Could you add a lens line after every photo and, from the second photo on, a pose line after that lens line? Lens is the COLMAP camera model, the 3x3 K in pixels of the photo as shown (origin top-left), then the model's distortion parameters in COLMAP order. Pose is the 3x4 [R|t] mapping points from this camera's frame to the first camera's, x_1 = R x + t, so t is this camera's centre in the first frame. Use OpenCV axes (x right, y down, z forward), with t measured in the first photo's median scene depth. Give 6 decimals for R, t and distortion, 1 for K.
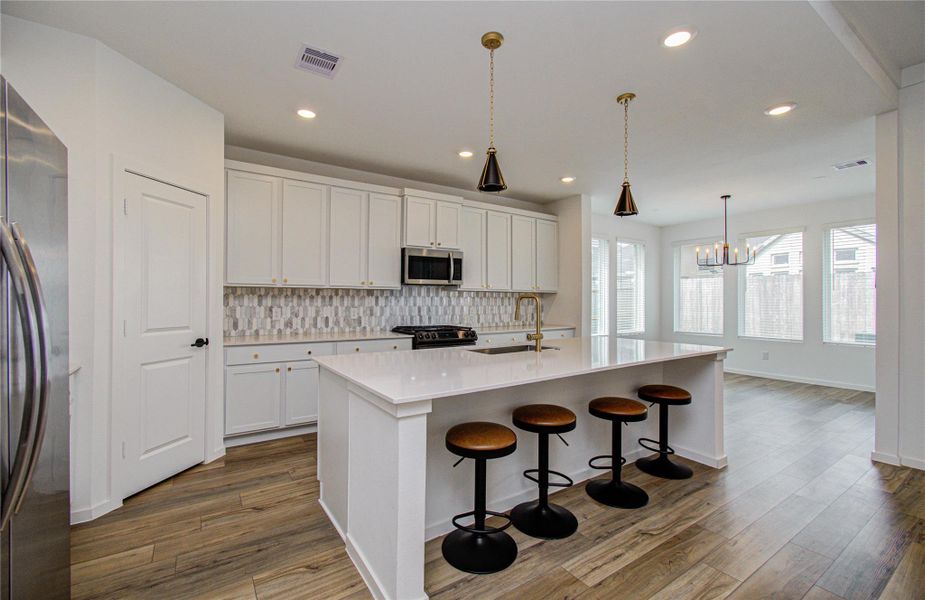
lens RADIAL K [[398.1, 0, 462.5], [0, 398.1, 300.0], [0, 0, 1]] dist [-0.079740, 0.000051]
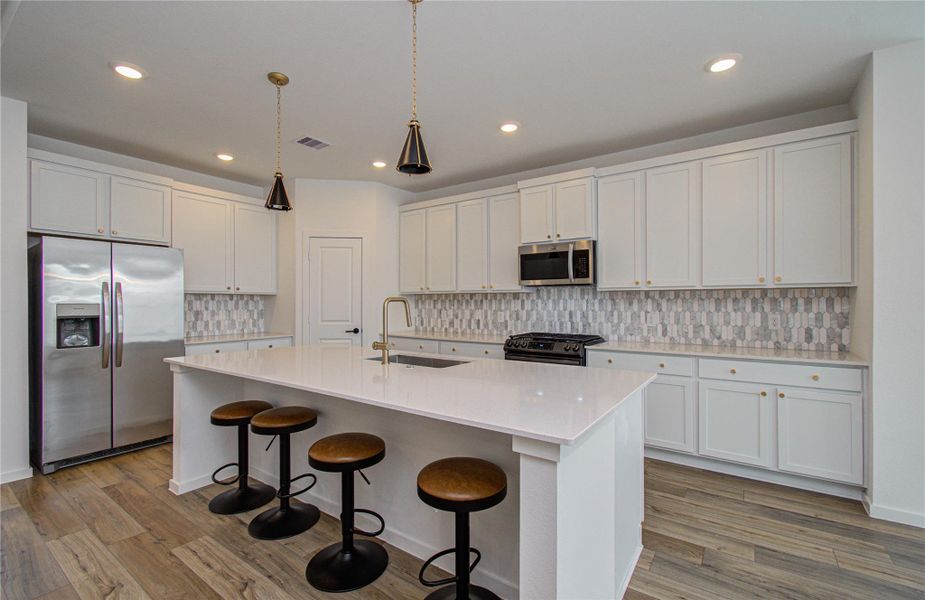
lens RADIAL K [[416.5, 0, 462.5], [0, 416.5, 300.0], [0, 0, 1]] dist [-0.034442, -0.000022]
pose [[0.369580, -0.011199, -0.929131, 0.697484], [0.003167, 0.999937, -0.010793, 0.001680], [0.929193, 0.001047, 0.369592, 0.521377]]
